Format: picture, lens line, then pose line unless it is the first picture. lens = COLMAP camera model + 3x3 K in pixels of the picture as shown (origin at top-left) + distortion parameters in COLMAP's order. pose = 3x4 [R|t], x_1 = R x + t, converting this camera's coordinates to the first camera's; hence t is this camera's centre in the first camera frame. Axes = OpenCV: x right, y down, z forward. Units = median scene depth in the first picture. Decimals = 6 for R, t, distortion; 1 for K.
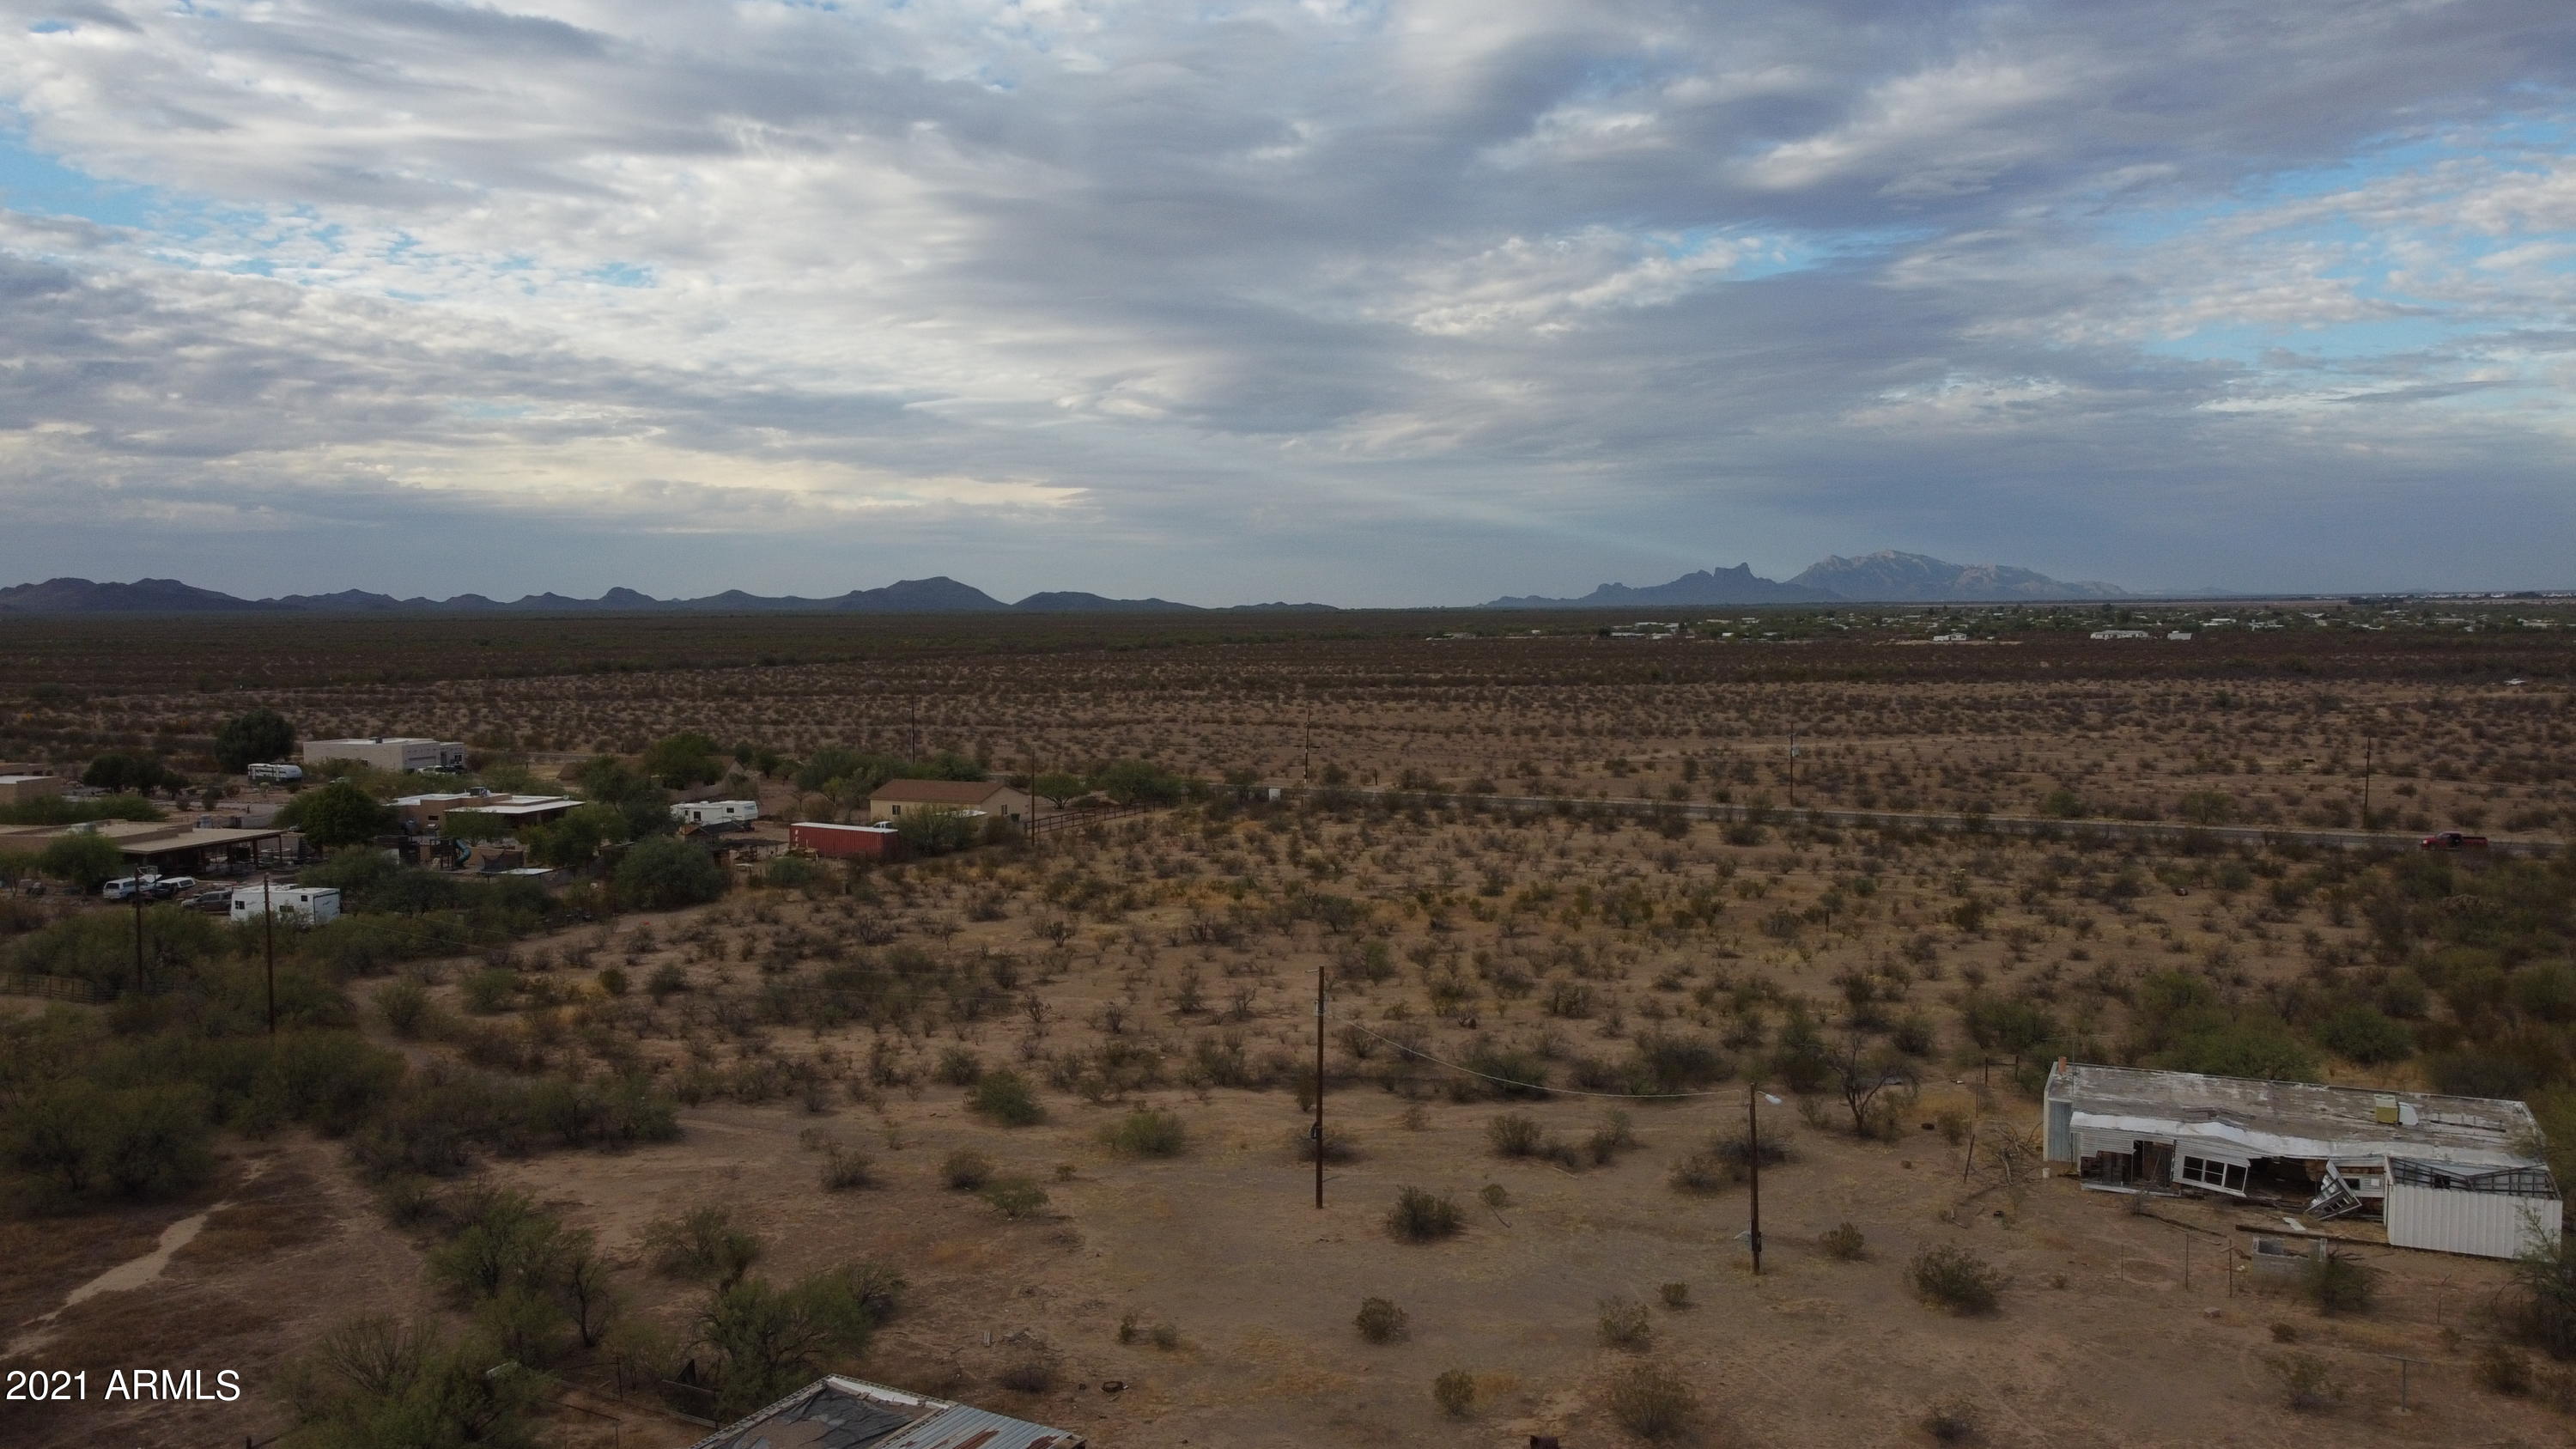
lens RADIAL K [[1940.6, 0, 1275.4], [0, 1940.6, 696.3], [0, 0, 1]] dist [-0.008670, 0.001185]
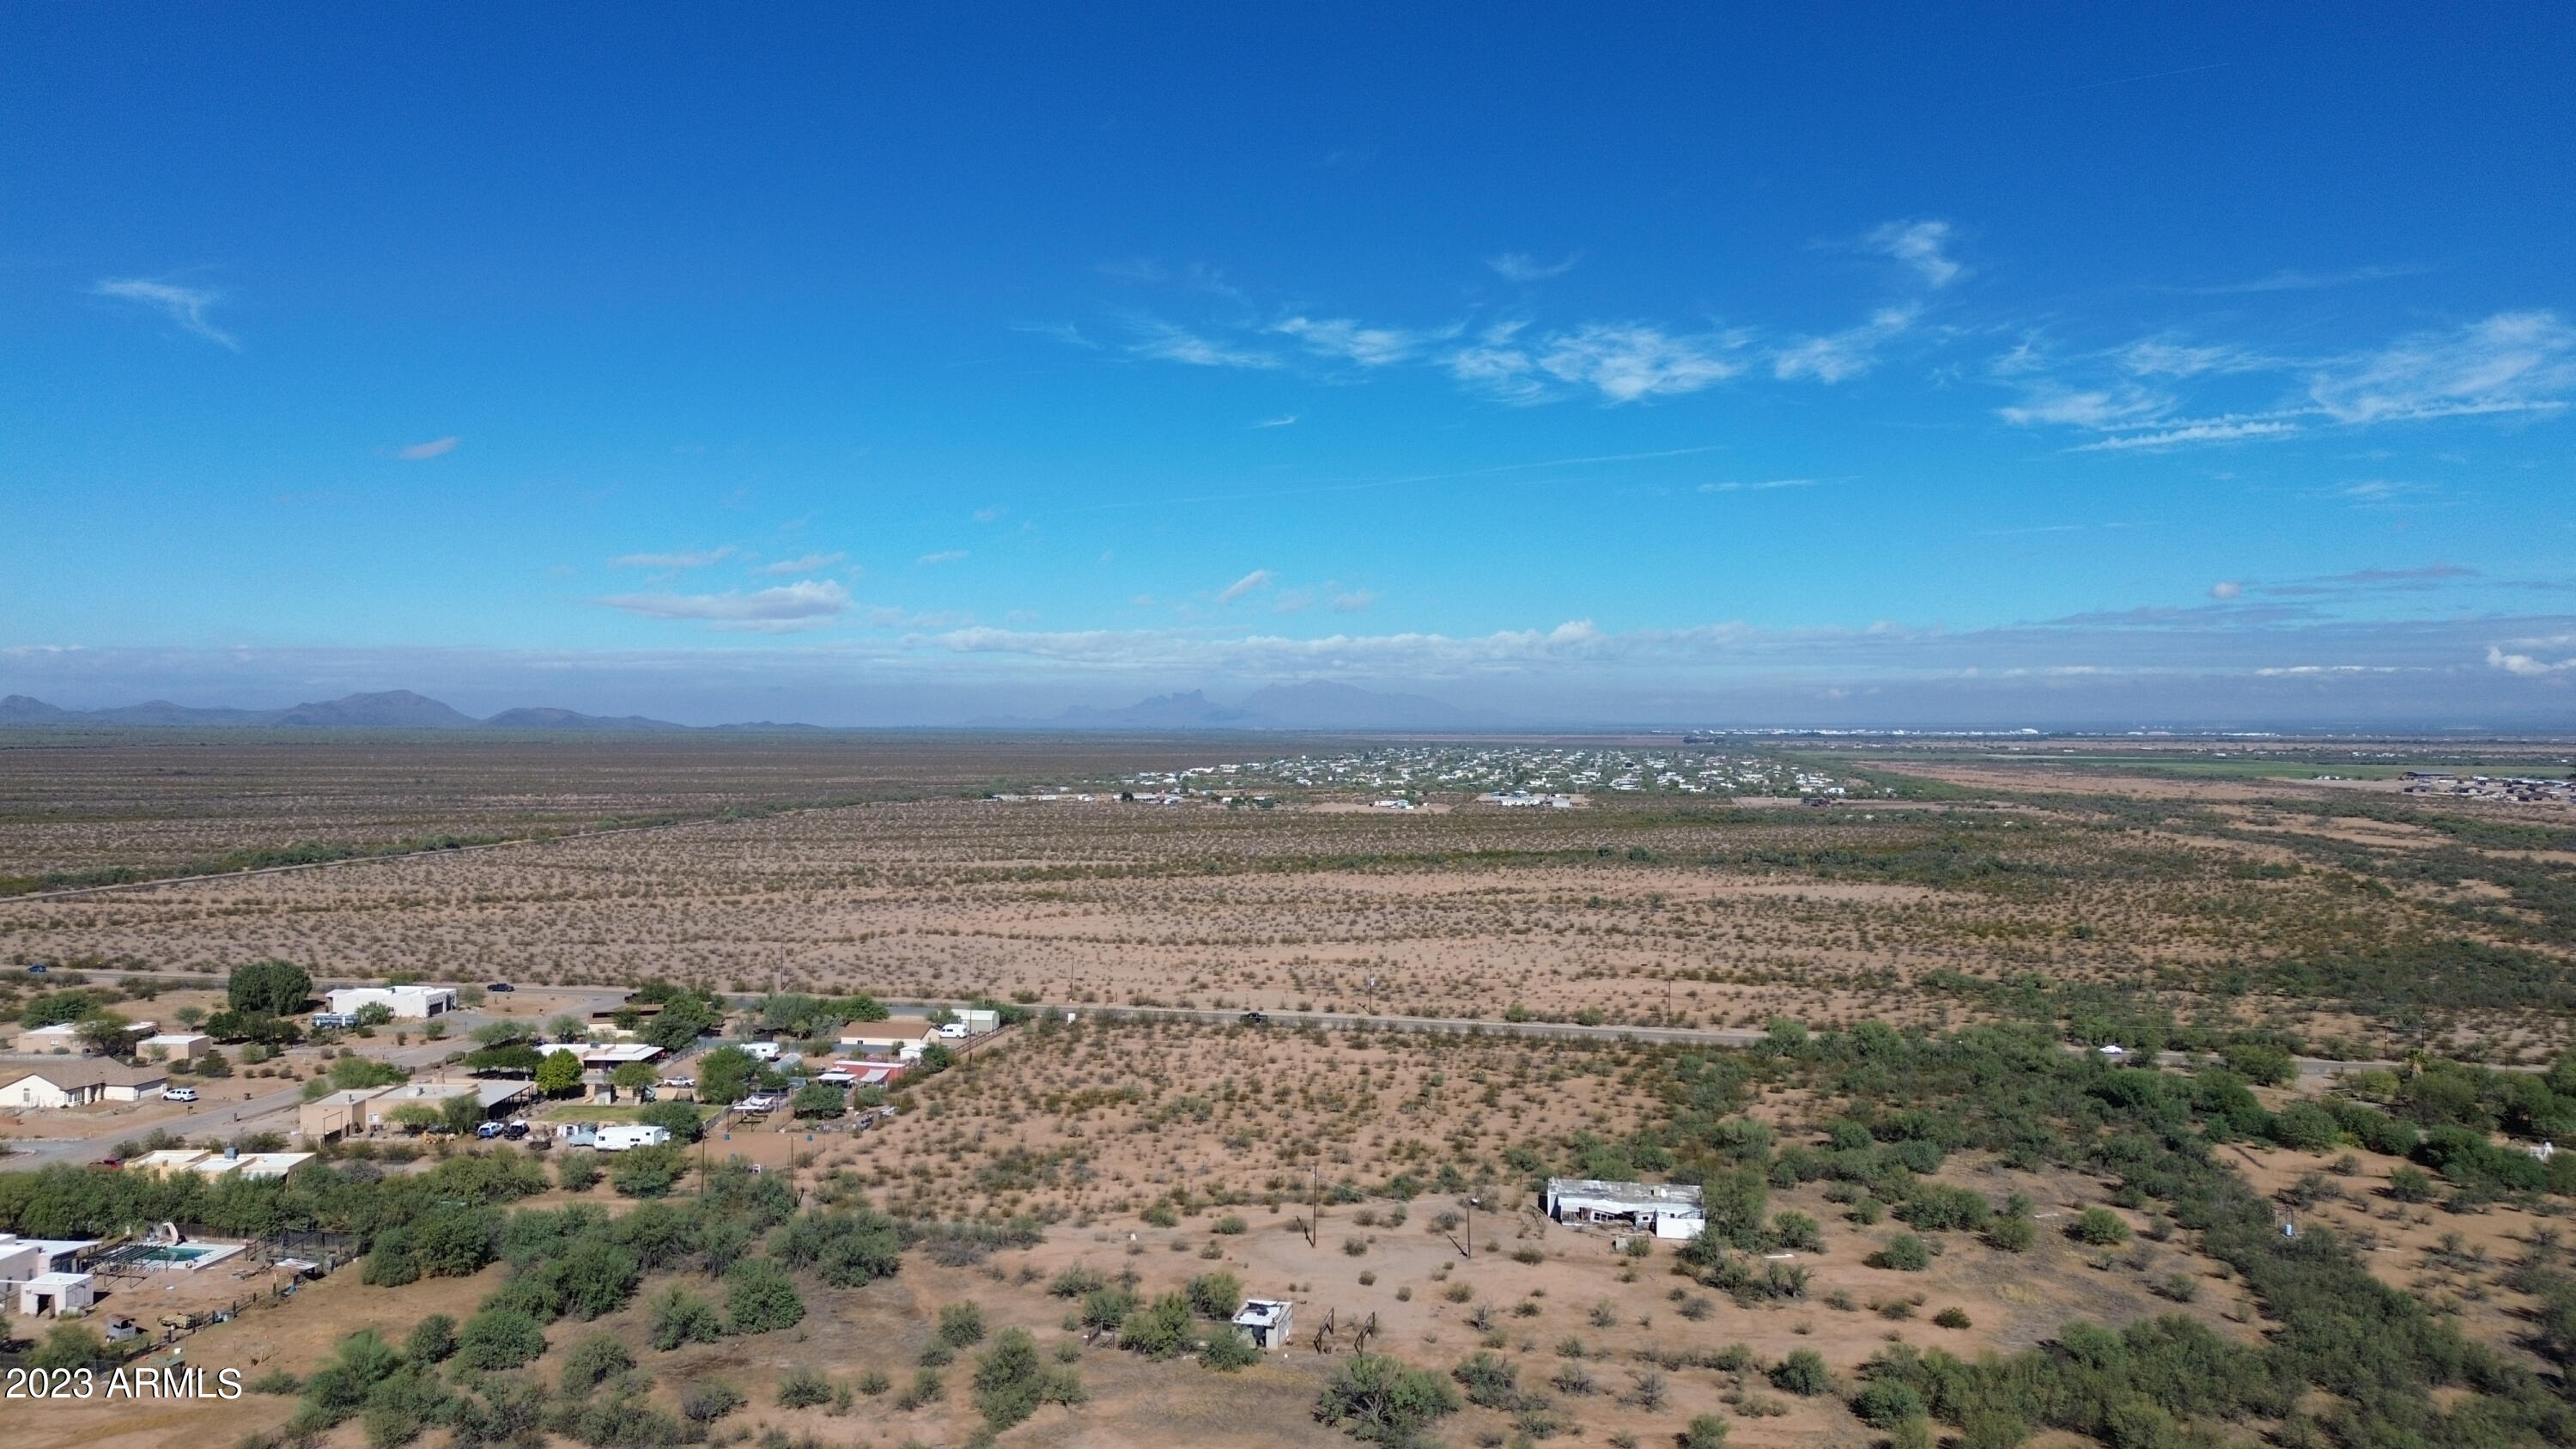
lens RADIAL K [[1801.2, 0, 1295.4], [0, 1801.2, 737.7], [0, 0, 1]] dist [0.082283, -0.087337]
pose [[0.957085, 0.013894, 0.289474, -0.288049], [-0.003310, 0.999309, -0.037019, -0.140626], [-0.289789, 0.034472, 0.956470, -0.570181]]
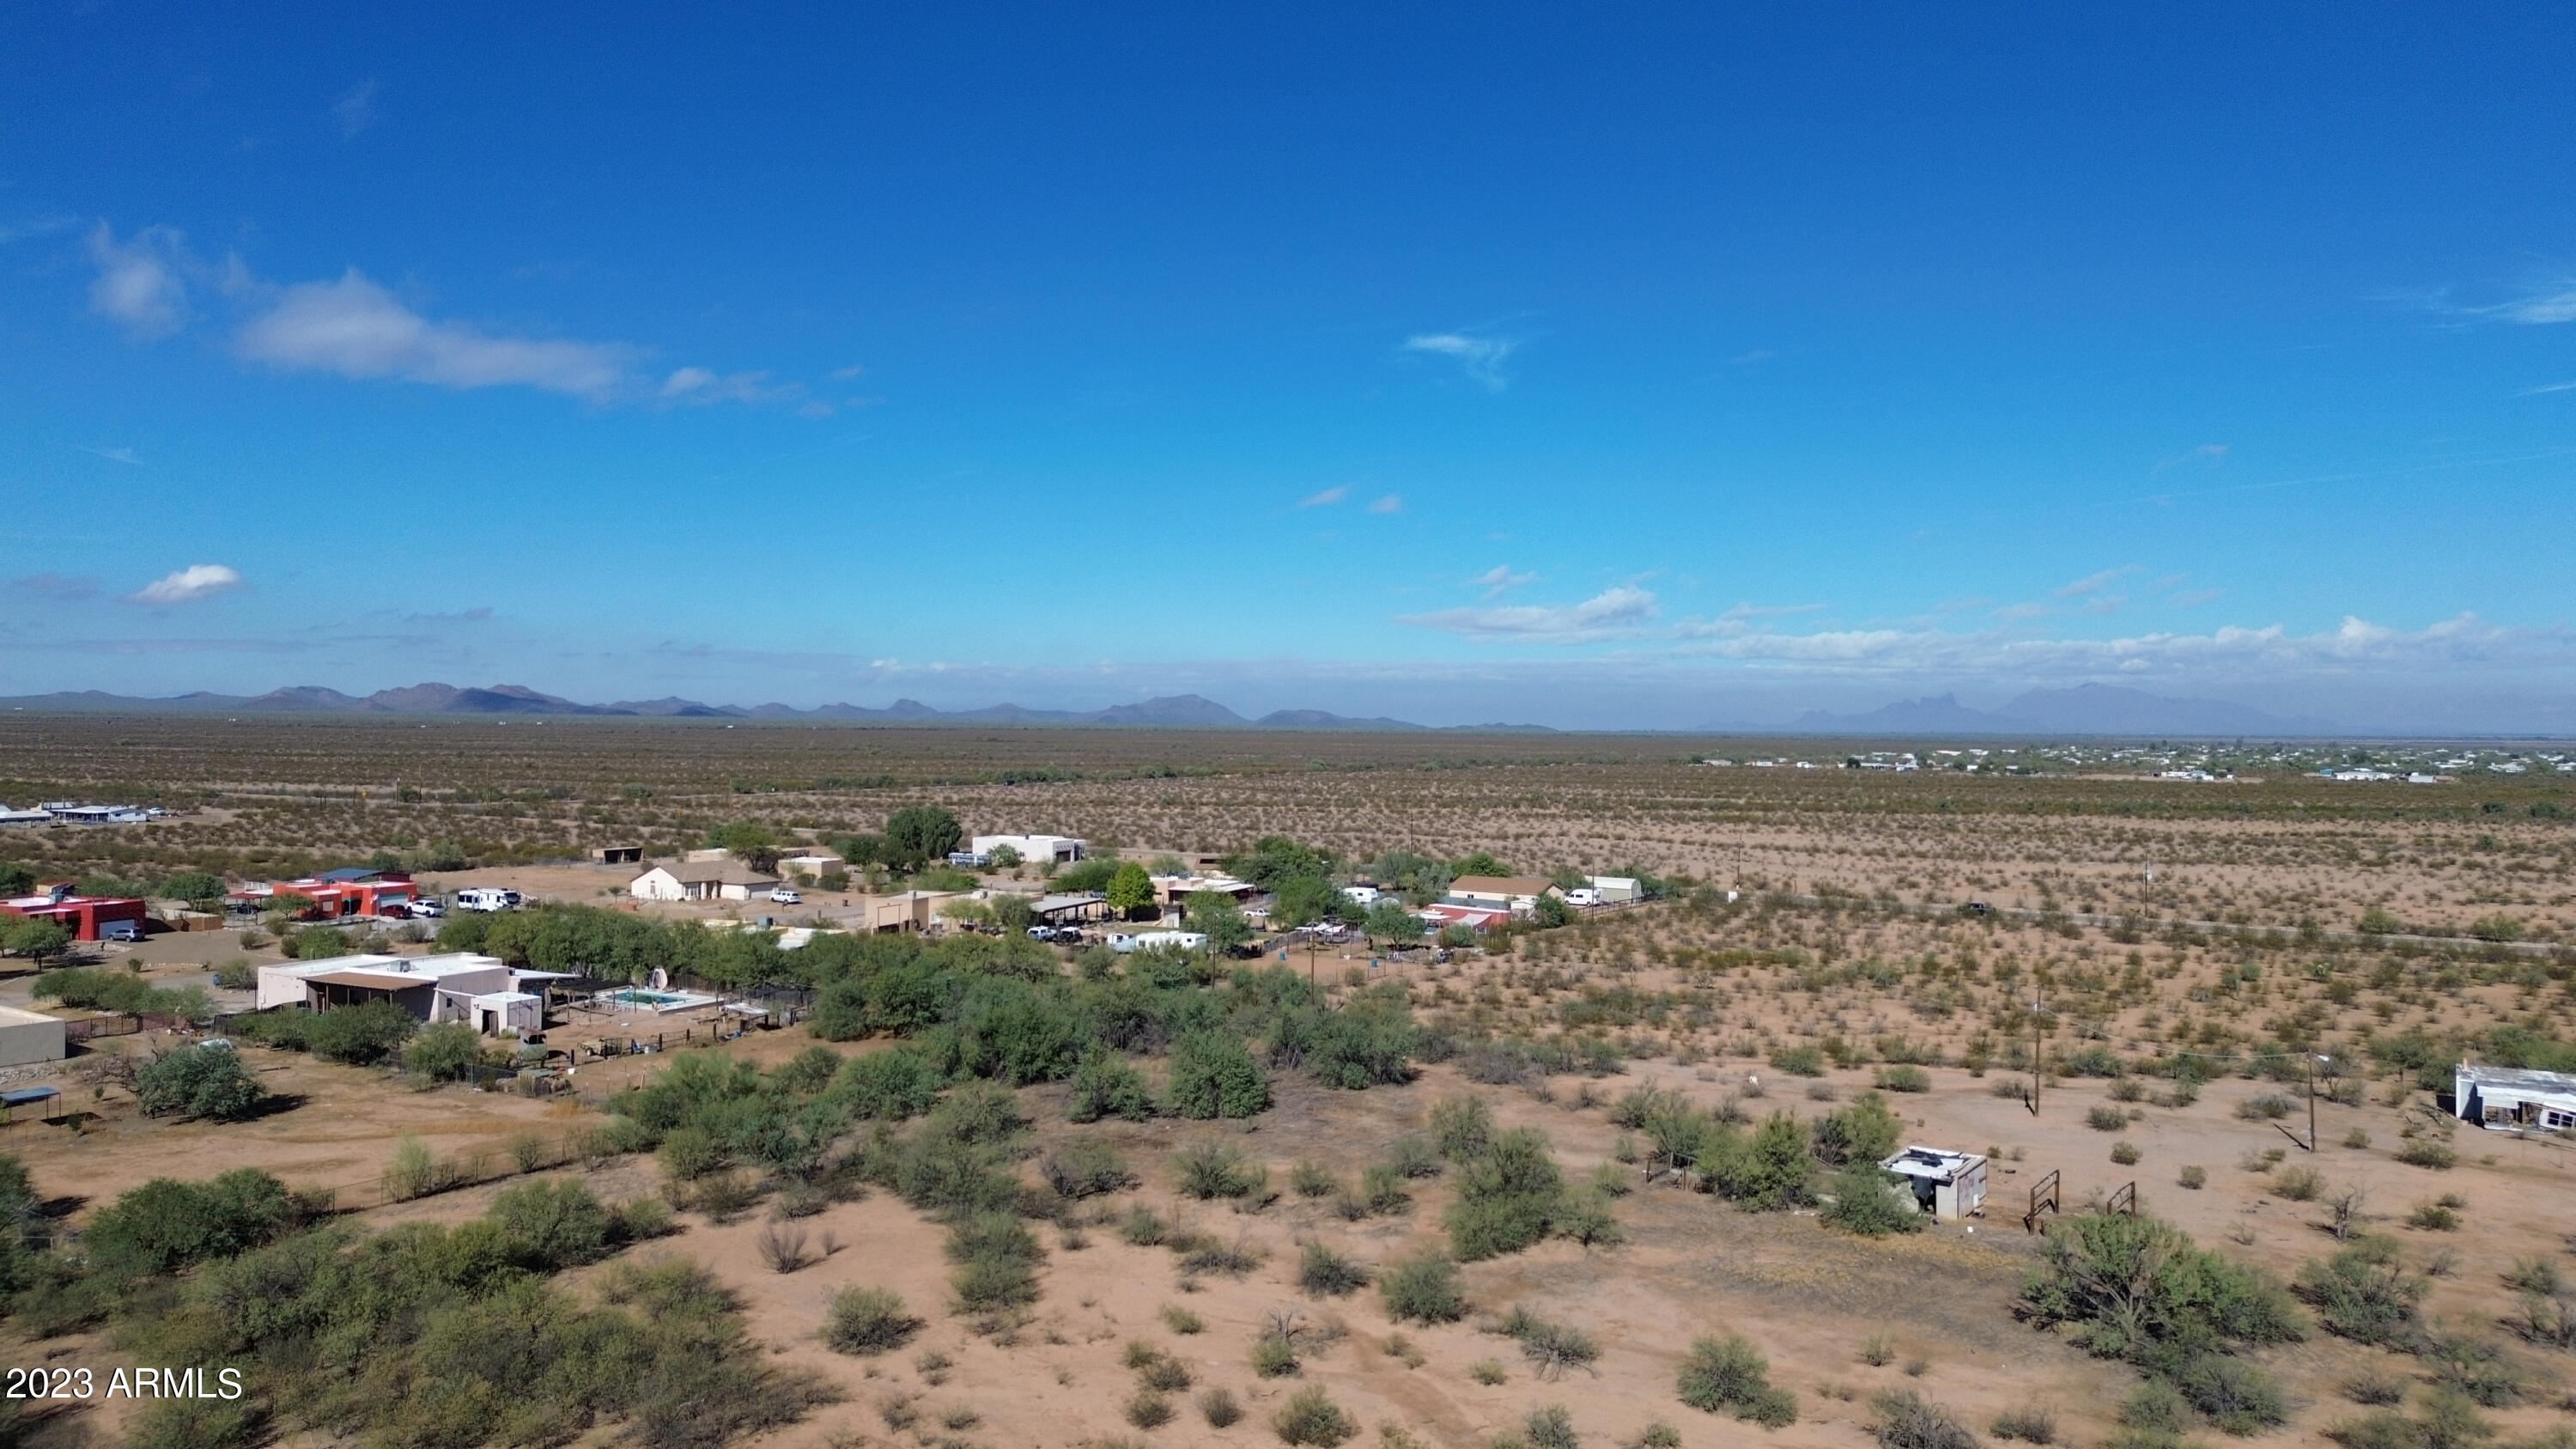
lens RADIAL K [[1801.2, 0, 1295.4], [0, 1801.2, 737.7], [0, 0, 1]] dist [0.082283, -0.087337]
pose [[0.994152, 0.019381, -0.106237, -0.184574], [-0.023502, 0.999013, -0.037679, -0.004270], [0.105402, 0.039956, 0.993627, -0.297064]]
